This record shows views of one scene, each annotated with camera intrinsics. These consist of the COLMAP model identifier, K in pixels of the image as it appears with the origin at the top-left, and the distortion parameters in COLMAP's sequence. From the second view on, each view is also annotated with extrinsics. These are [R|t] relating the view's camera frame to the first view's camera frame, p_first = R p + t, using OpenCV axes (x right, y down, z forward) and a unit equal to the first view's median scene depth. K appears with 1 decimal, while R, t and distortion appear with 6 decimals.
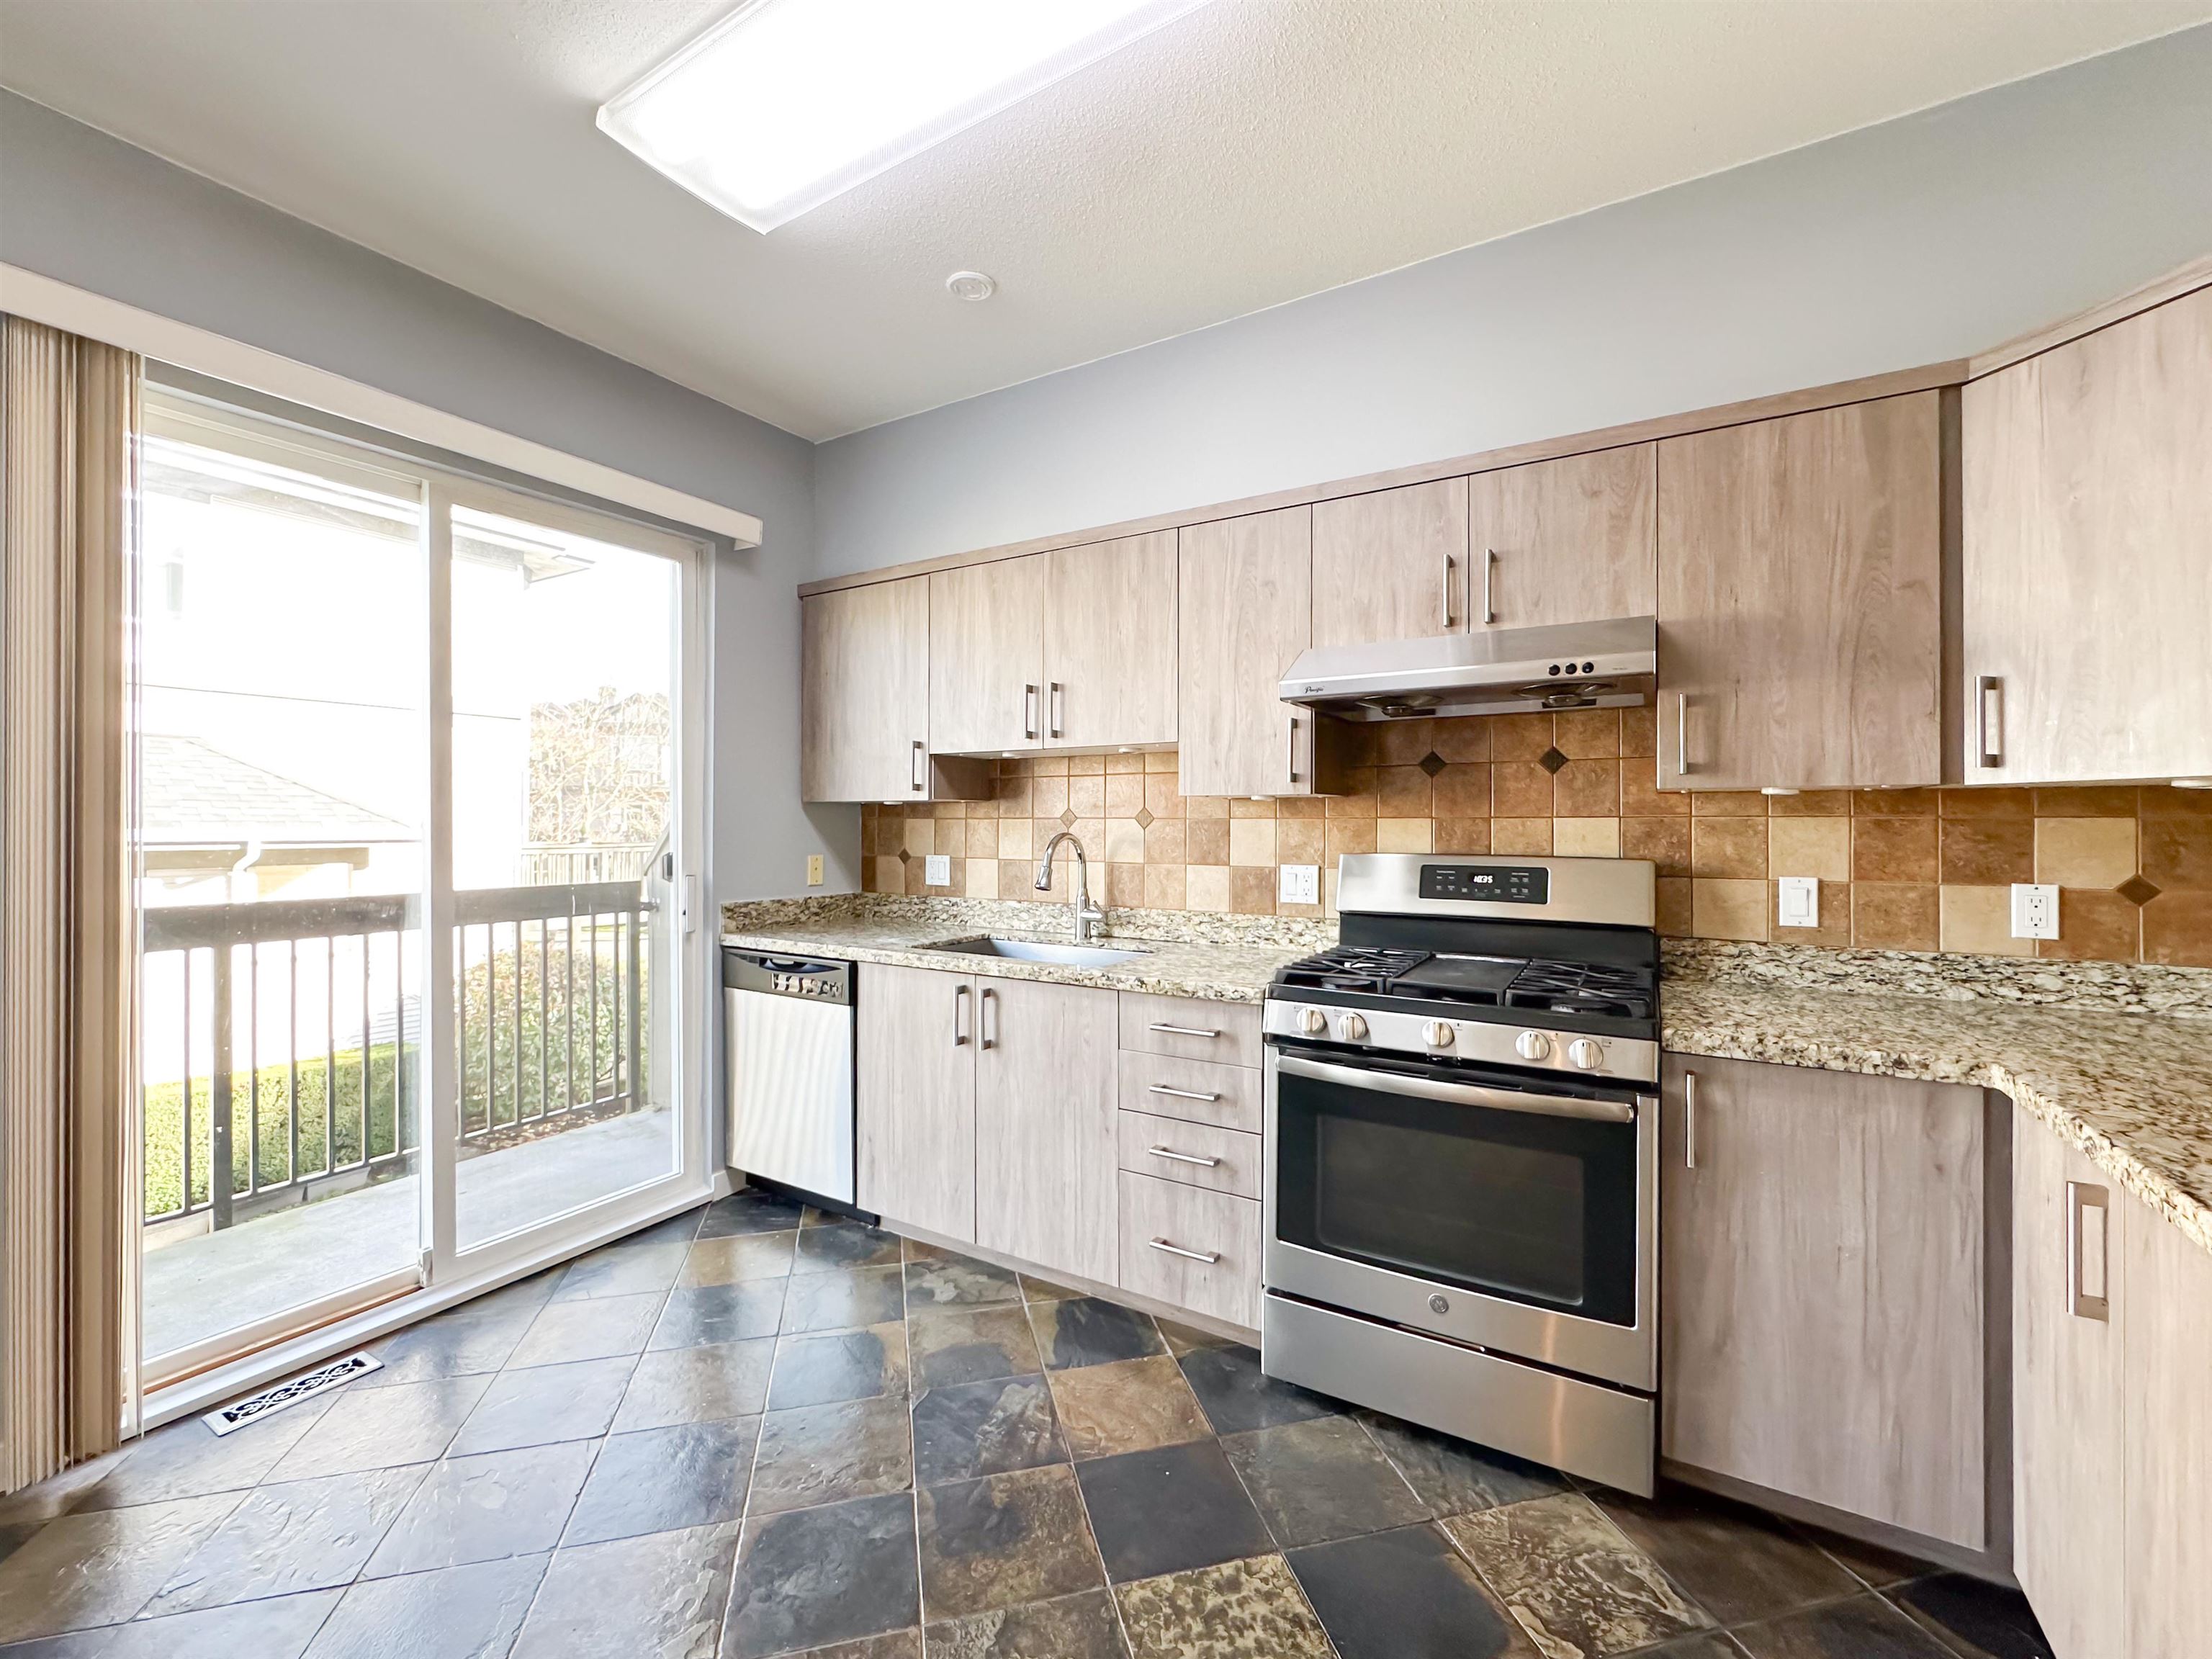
lens RADIAL K [[887.7, 0, 1108.1], [0, 887.7, 825.2], [0, 0, 1]] dist [0.002682, 0.000299]
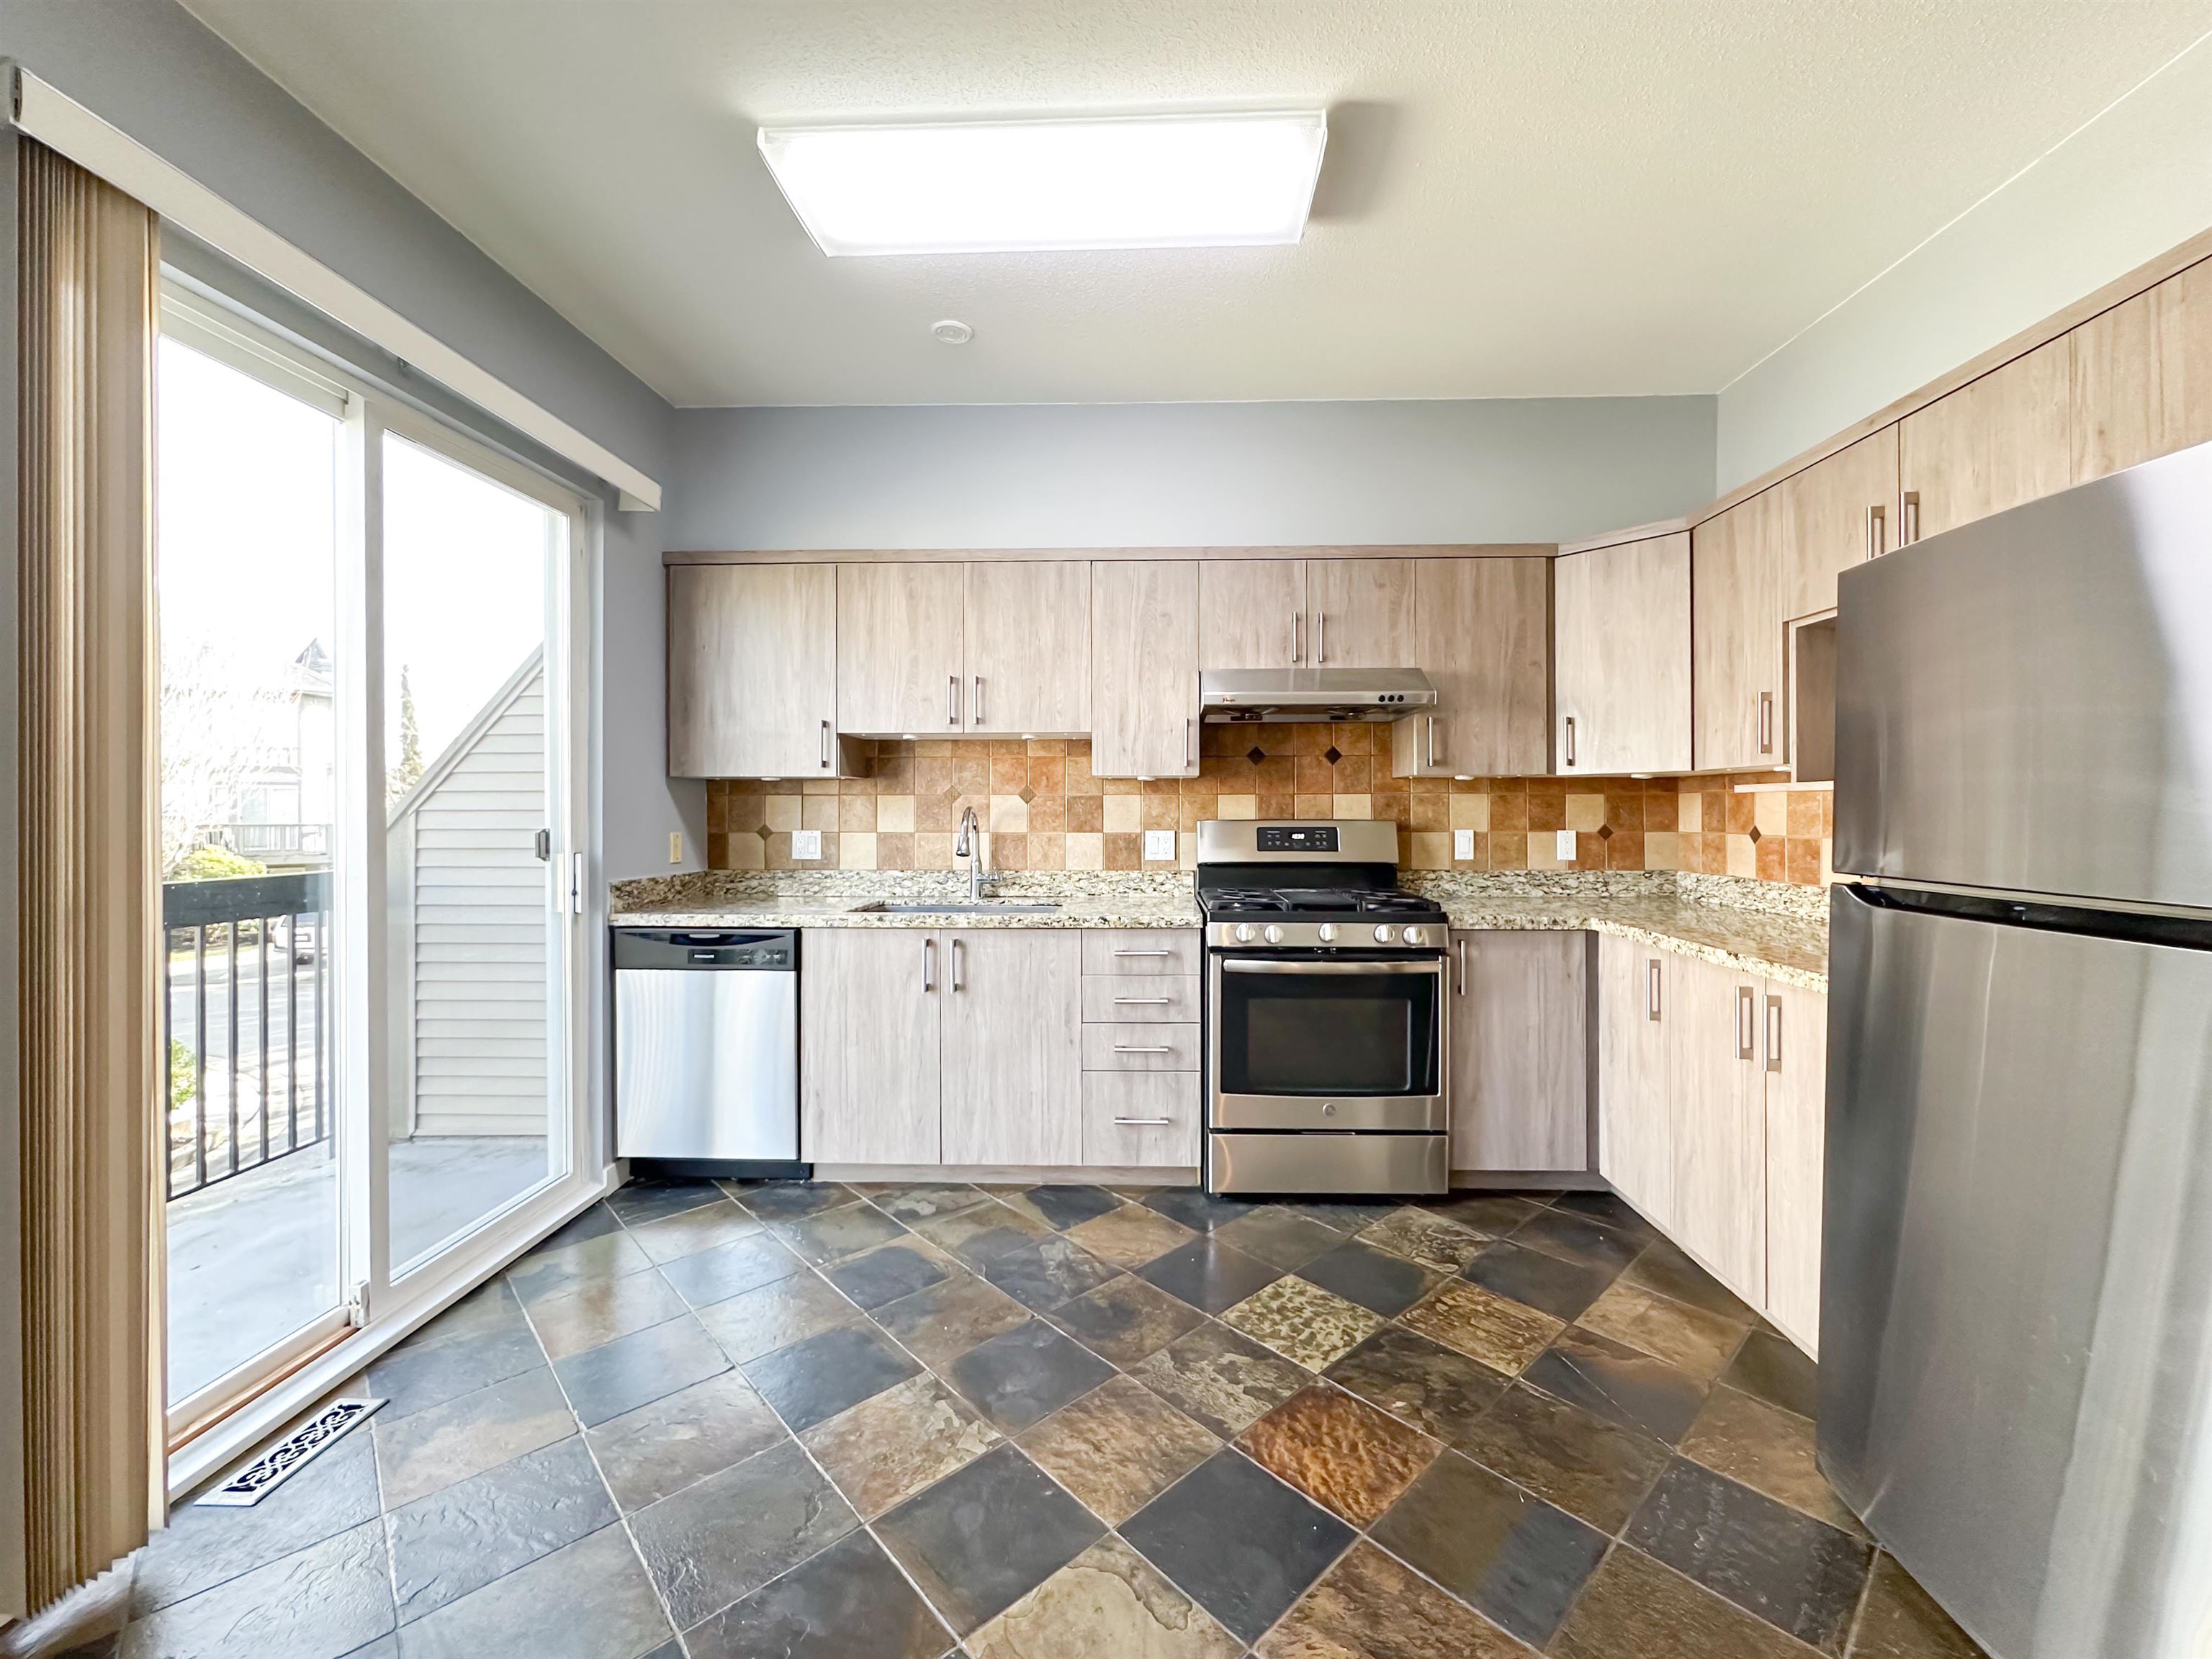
lens RADIAL K [[887.7, 0, 1128.7], [0, 887.7, 815.1], [0, 0, 1]] dist [0.002682, 0.000299]
pose [[0.869985, -0.005702, 0.493045, -0.562719], [0.004765, 0.999984, 0.003157, 0.021766], [-0.493055, -0.000397, 0.869998, -0.129340]]
